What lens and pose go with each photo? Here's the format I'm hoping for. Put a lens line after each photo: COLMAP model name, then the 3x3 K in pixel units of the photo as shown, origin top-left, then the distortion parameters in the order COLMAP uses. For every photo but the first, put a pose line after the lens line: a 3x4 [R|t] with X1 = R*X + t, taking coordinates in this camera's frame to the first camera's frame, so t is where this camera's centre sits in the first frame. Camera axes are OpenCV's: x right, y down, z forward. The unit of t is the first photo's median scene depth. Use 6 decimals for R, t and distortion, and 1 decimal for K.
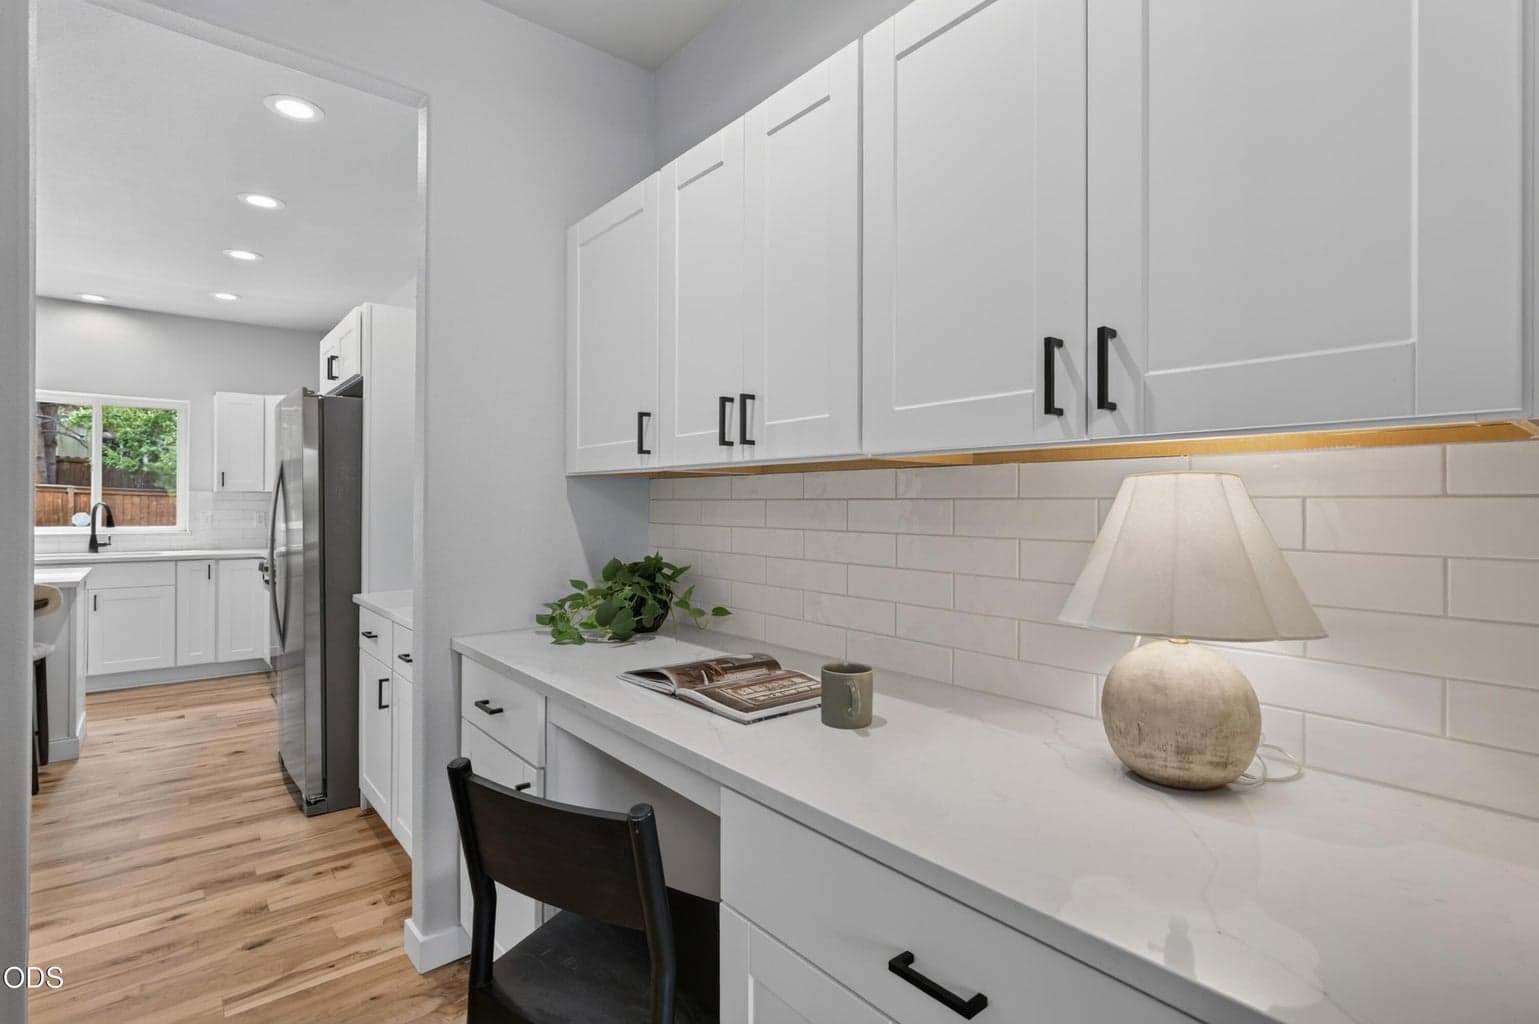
lens RADIAL K [[741.4, 0, 769.0], [0, 741.4, 501.3], [0, 0, 1]] dist [-0.004388, 0.000785]
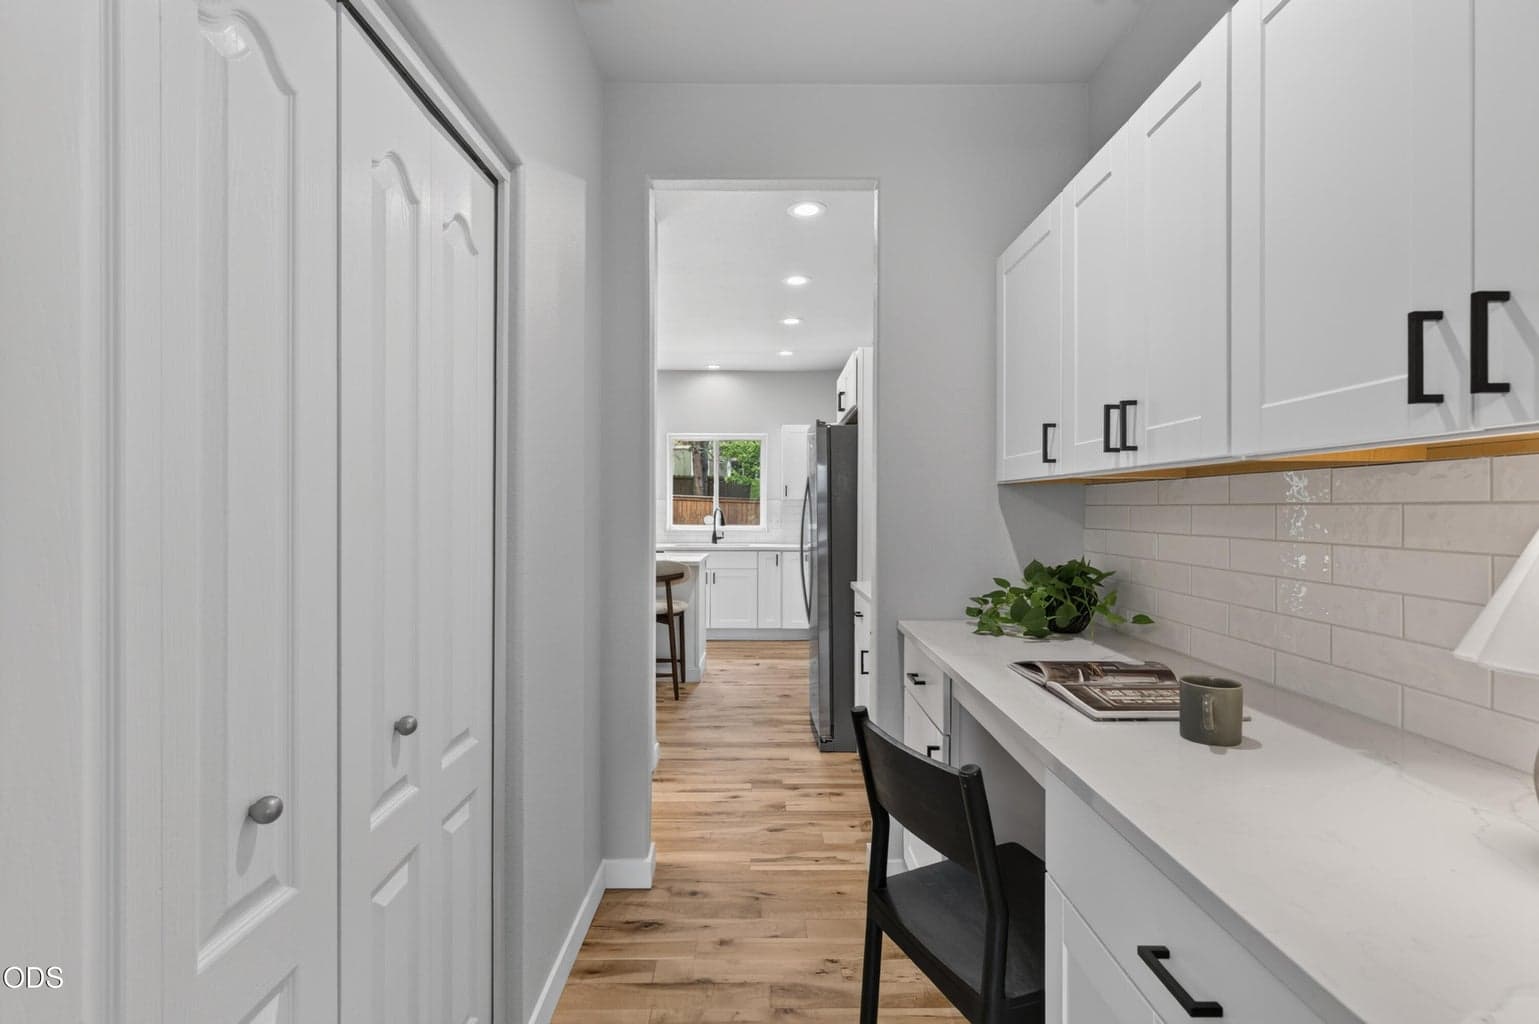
lens RADIAL K [[722.9, 0, 764.1], [0, 722.9, 504.0], [0, 0, 1]] dist [-0.000164, 0.000029]
pose [[0.768164, -0.005740, -0.640228, 0.152364], [0.003451, 0.999982, -0.004824, -0.000805], [0.640244, 0.001496, 0.768170, -0.047361]]
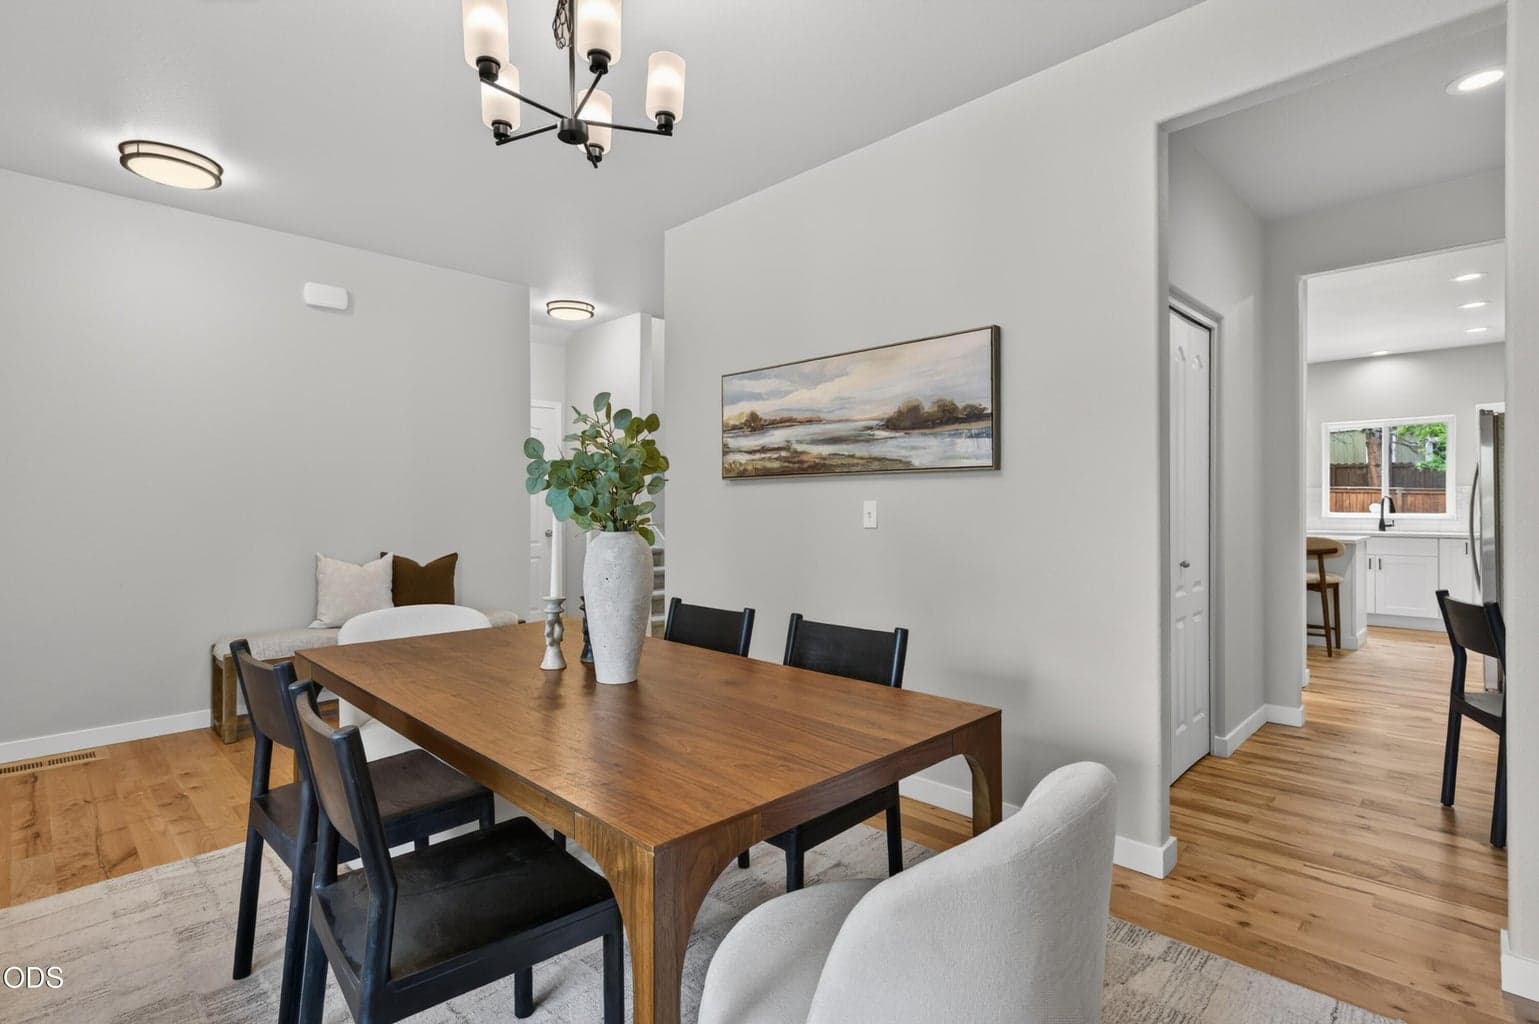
lens RADIAL K [[722.9, 0, 764.1], [0, 722.9, 504.0], [0, 0, 1]] dist [-0.000164, 0.000029]
pose [[0.079332, -0.004679, -0.996837, 0.932282], [0.004675, 0.999980, -0.004321, 0.045248], [0.996837, -0.004317, 0.079352, -0.725218]]
